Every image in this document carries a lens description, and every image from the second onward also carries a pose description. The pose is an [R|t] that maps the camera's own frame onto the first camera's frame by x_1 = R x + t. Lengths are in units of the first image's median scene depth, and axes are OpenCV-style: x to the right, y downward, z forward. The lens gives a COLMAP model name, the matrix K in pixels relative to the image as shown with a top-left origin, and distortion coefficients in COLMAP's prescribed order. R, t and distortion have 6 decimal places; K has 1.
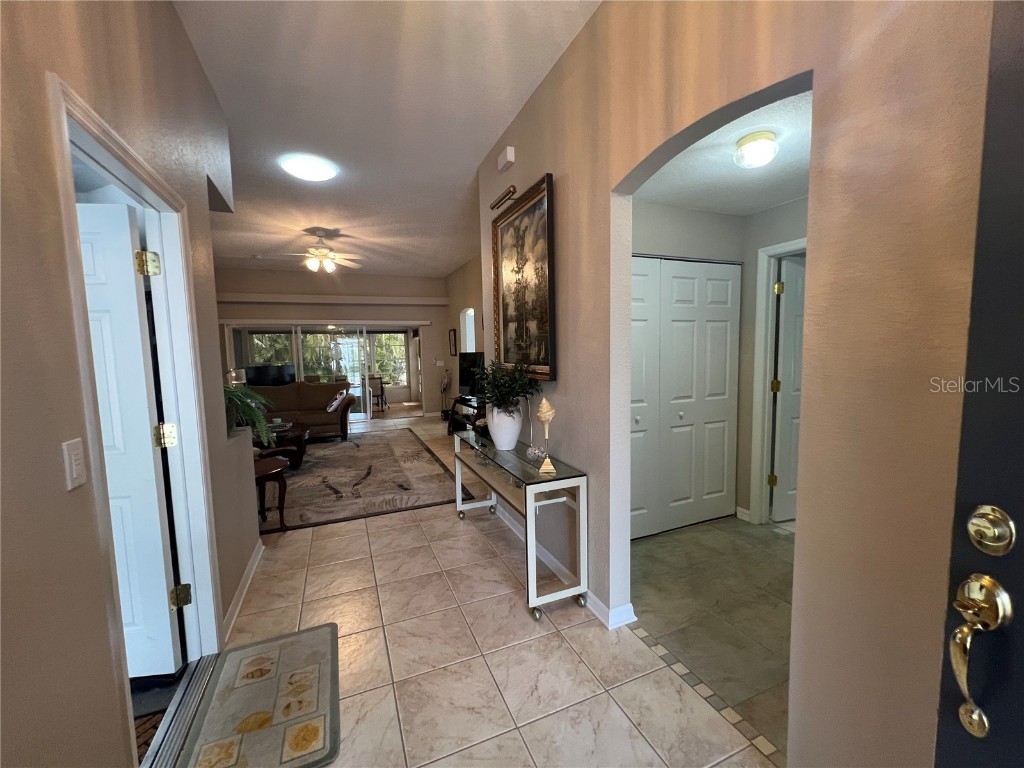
lens RADIAL K [[412.2, 0, 515.0], [0, 412.2, 385.5], [0, 0, 1]] dist [-0.003885, 0.002018]
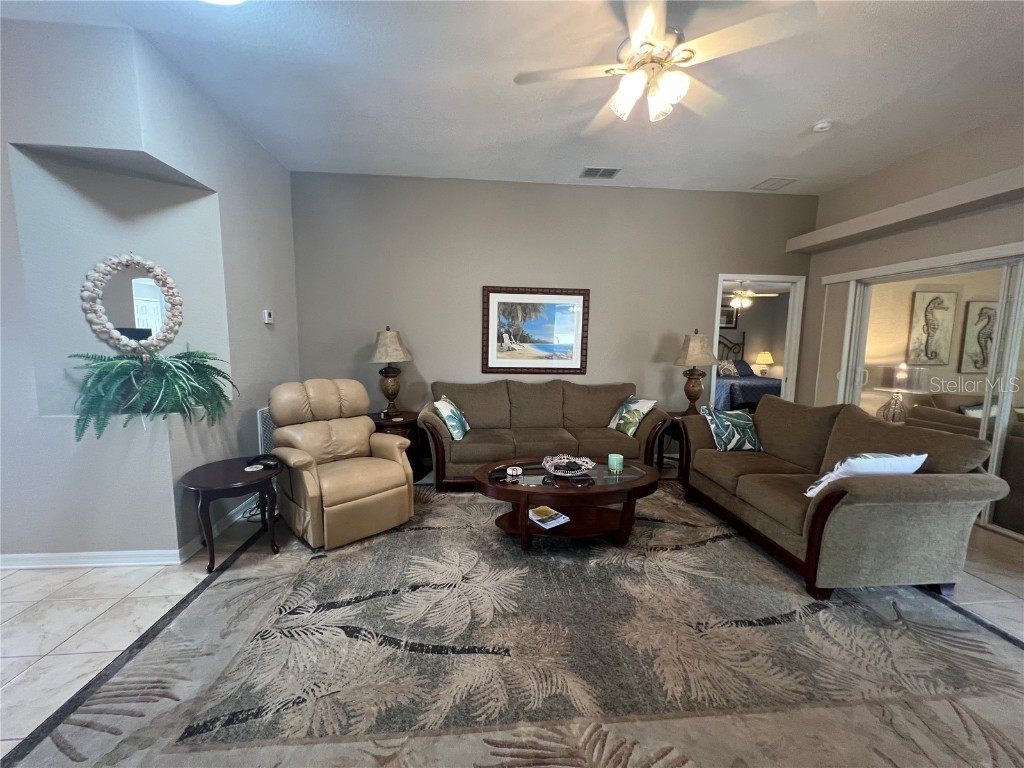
lens RADIAL K [[412.2, 0, 511.8], [0, 412.2, 385.3], [0, 0, 1]] dist [-0.003885, 0.002018]
pose [[-0.308140, 0.124807, -0.943119, -0.047939], [-0.087439, 0.983446, 0.158712, -0.084321], [0.947314, 0.131370, -0.292126, 1.052182]]
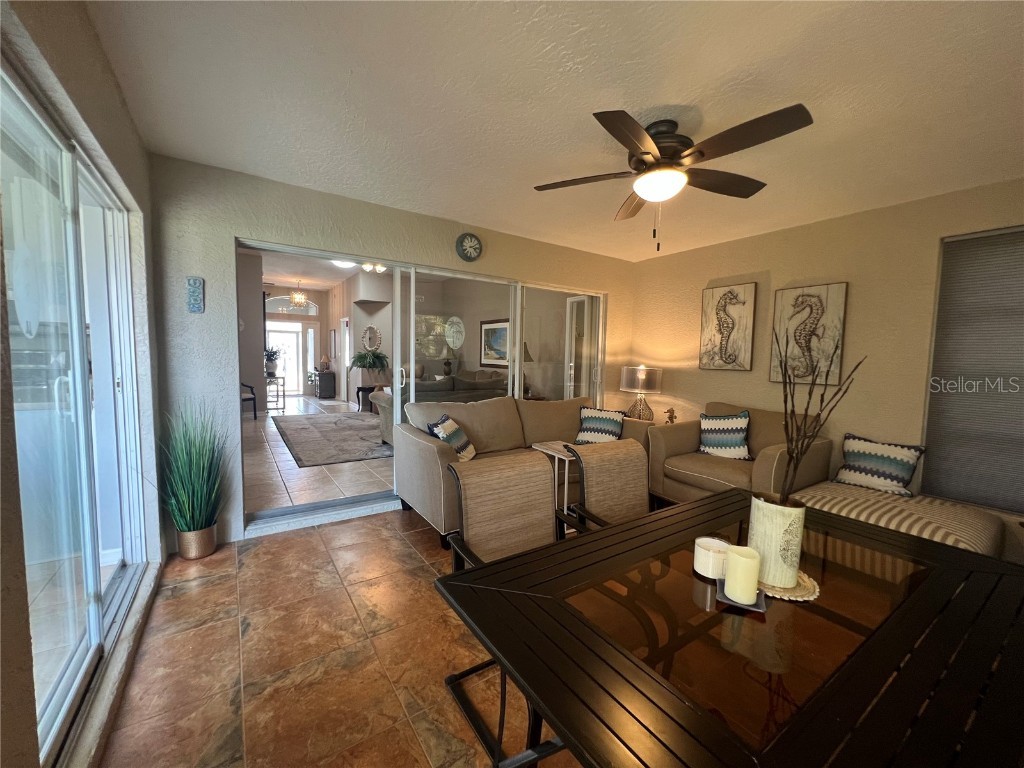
lens RADIAL K [[412.2, 0, 511.1], [0, 412.2, 386.9], [0, 0, 1]] dist [-0.003885, 0.002018]
pose [[-0.981816, 0.022995, -0.188436, -0.639520], [-0.008699, 0.986144, 0.165664, -0.158285], [0.189635, 0.164291, -0.968012, 2.325420]]
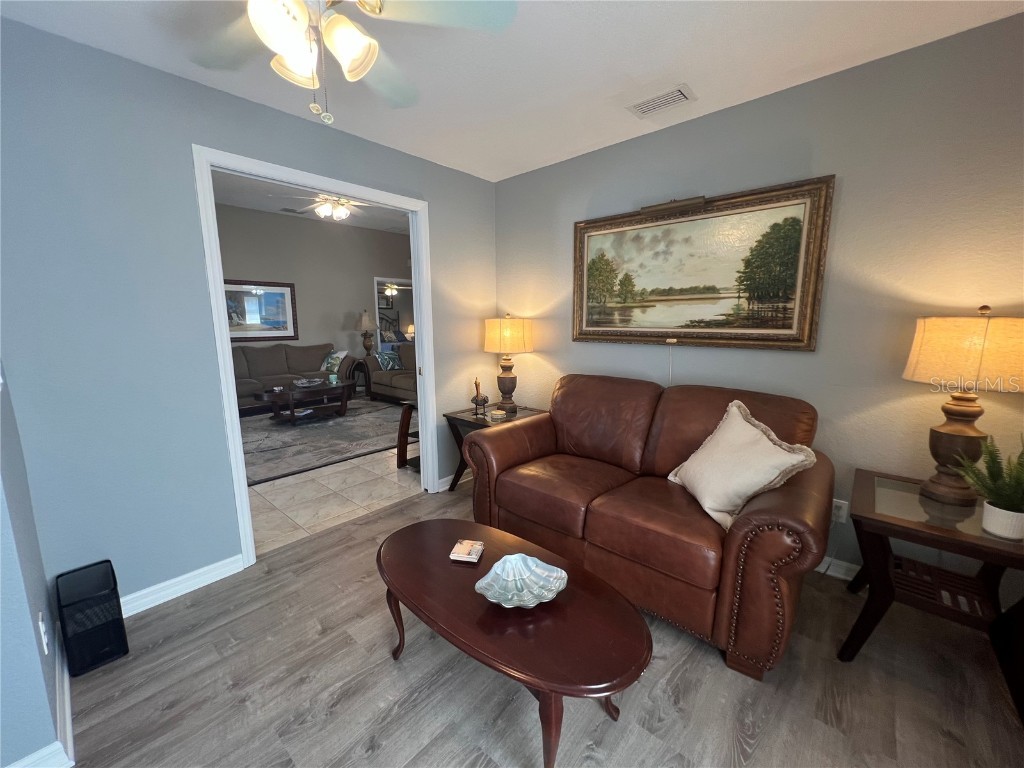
lens RADIAL K [[412.2, 0, 512.3], [0, 412.2, 383.7], [0, 0, 1]] dist [-0.003885, 0.002018]
pose [[0.426059, 0.157665, -0.890851, 0.566027], [-0.077710, 0.987436, 0.137593, -0.078750], [0.901351, 0.010605, 0.432958, 0.991549]]
